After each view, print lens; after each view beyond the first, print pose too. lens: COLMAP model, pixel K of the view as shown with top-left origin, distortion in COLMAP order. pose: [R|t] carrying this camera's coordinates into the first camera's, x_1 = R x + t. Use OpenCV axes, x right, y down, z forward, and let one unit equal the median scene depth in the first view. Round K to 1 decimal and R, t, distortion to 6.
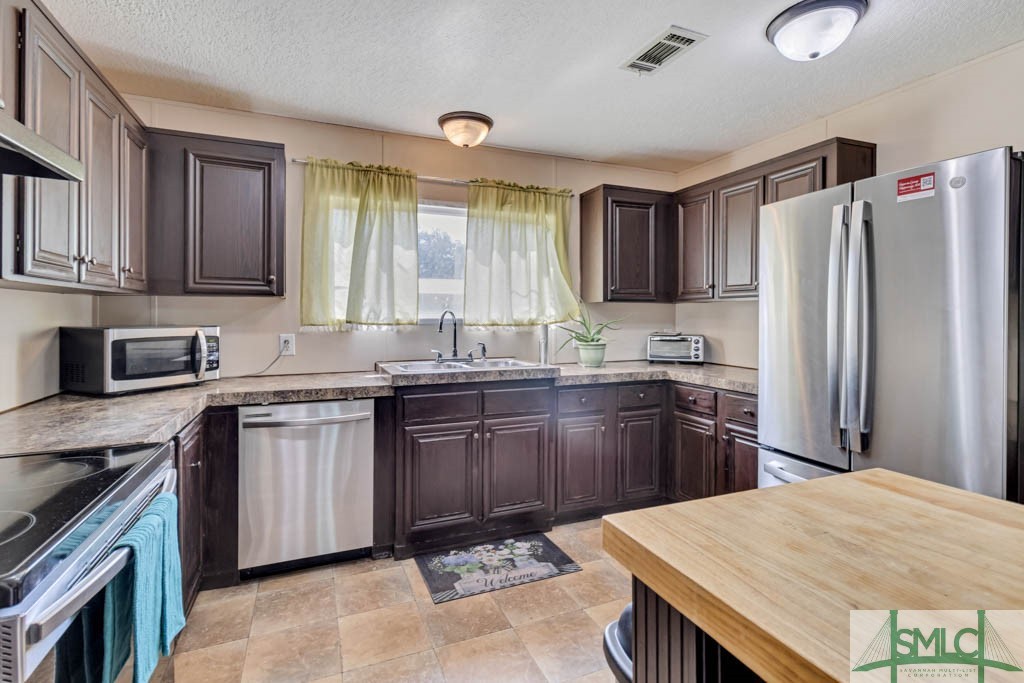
lens RADIAL K [[475.8, 0, 501.1], [0, 475.8, 317.5], [0, 0, 1]] dist [0.011826, 0.000408]
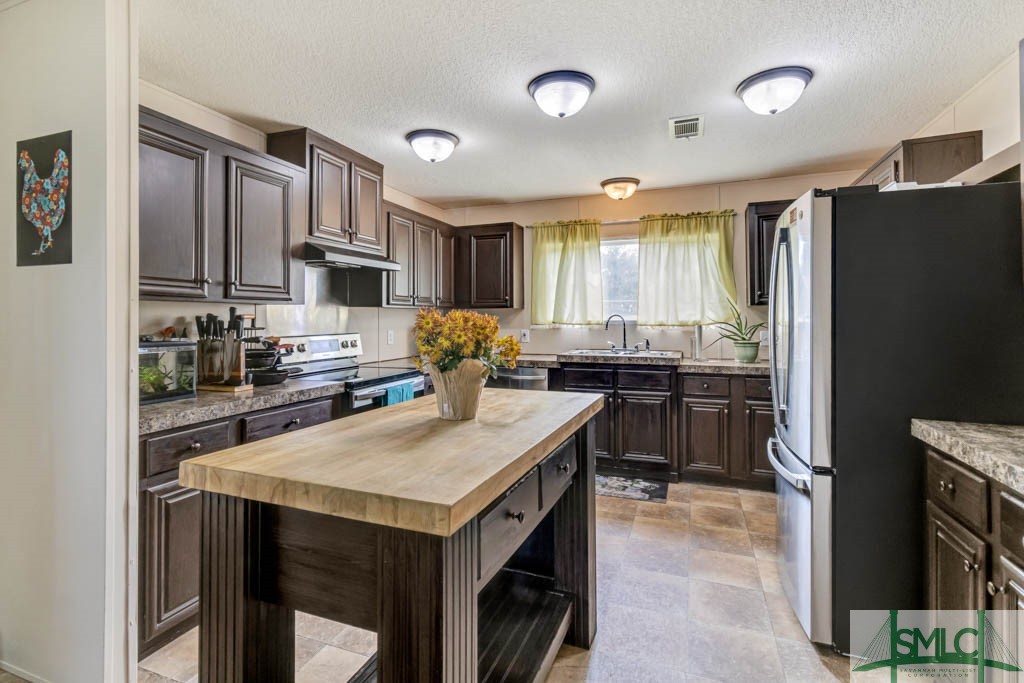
lens RADIAL K [[475.8, 0, 527.7], [0, 475.8, 315.2], [0, 0, 1]] dist [0.011826, 0.000408]
pose [[0.747671, -0.009234, -0.664005, 0.659605], [0.002412, 0.999934, -0.011190, 0.002107], [0.664065, 0.006765, 0.747644, -0.243925]]
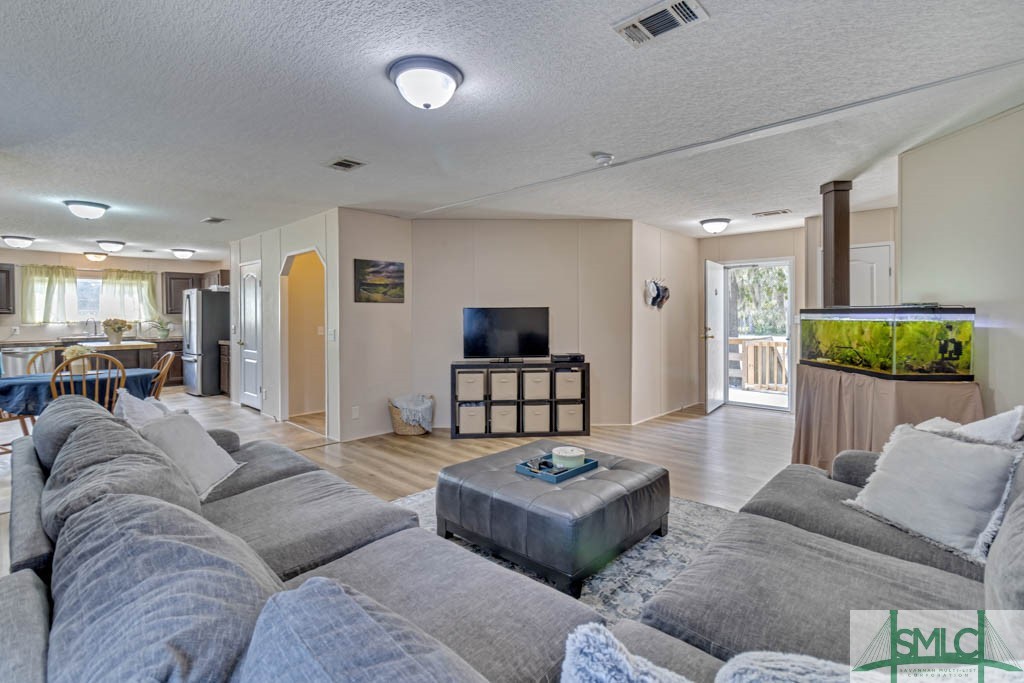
lens RADIAL K [[475.8, 0, 498.4], [0, 475.8, 322.2], [0, 0, 1]] dist [0.011826, 0.000408]
pose [[0.913475, -0.010844, 0.406749, 0.976965], [0.007222, 0.999919, 0.010439, -0.000289], [-0.406830, -0.006598, 0.913480, -2.690301]]
